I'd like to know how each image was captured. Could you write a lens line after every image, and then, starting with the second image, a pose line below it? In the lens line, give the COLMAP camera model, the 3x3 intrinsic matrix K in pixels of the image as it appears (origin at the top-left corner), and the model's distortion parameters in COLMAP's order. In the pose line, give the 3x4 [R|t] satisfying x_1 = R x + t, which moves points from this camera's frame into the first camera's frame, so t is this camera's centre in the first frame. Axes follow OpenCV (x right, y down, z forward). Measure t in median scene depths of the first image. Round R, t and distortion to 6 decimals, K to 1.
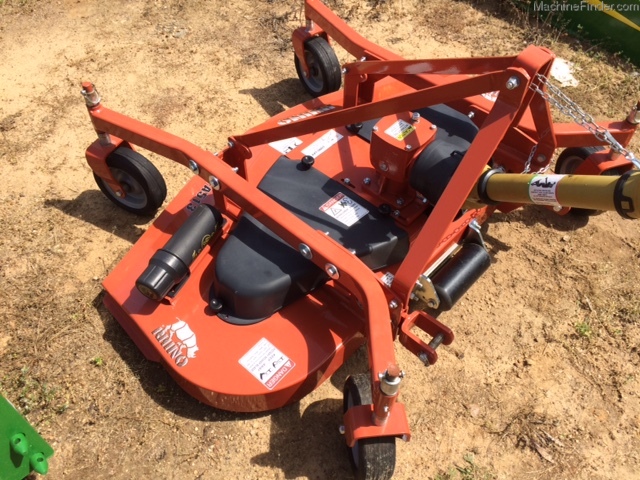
lens RADIAL K [[550.2, 0, 320.0], [0, 550.2, 240.0], [0, 0, 1]] dist [0.094149, -0.161080]
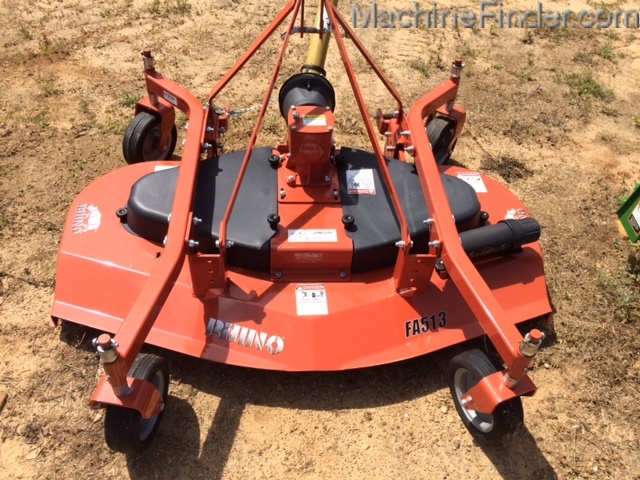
lens RADIAL K [[550.2, 0, 320.0], [0, 550.2, 240.0], [0, 0, 1]] dist [0.094149, -0.161080]
pose [[-0.718990, -0.536580, 0.441741, -0.450574], [0.493150, 0.054006, 0.868266, -1.041787], [-0.489751, 0.842120, 0.225785, 0.820810]]
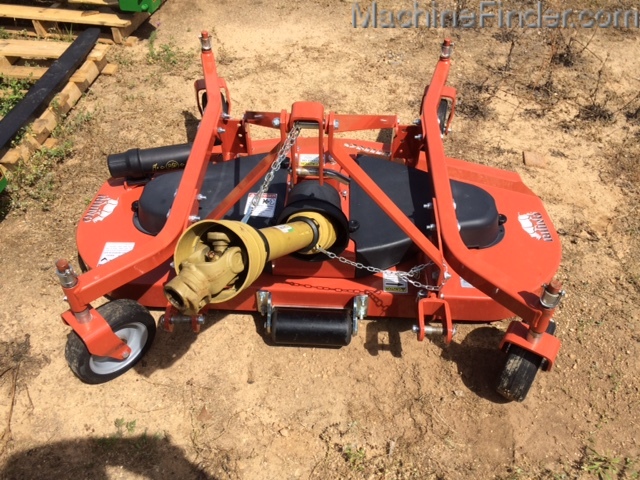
lens RADIAL K [[550.2, 0, 320.0], [0, 550.2, 240.0], [0, 0, 1]] dist [0.094149, -0.161080]
pose [[0.648488, 0.542092, -0.534414, 0.699789], [-0.592133, 0.800411, 0.093383, -0.160217], [0.478373, 0.255887, 0.840048, 0.134407]]
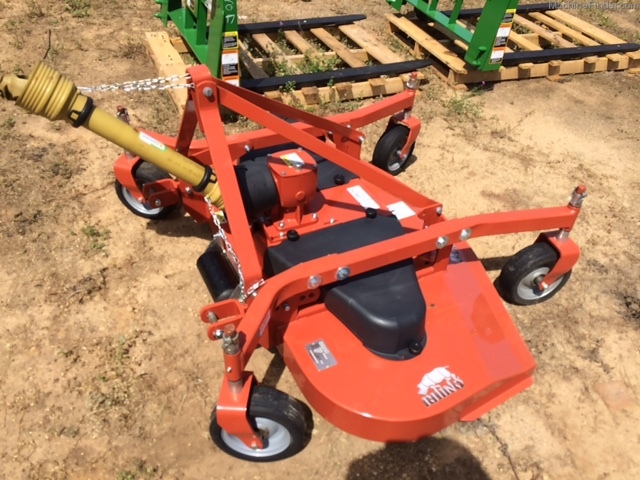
lens RADIAL K [[550.2, 0, 320.0], [0, 550.2, 240.0], [0, 0, 1]] dist [0.094149, -0.161080]
pose [[-0.340817, 0.580247, -0.739701, 0.969751], [-0.763806, 0.287836, 0.577712, -0.772135], [0.548128, 0.761882, 0.345096, 0.653568]]
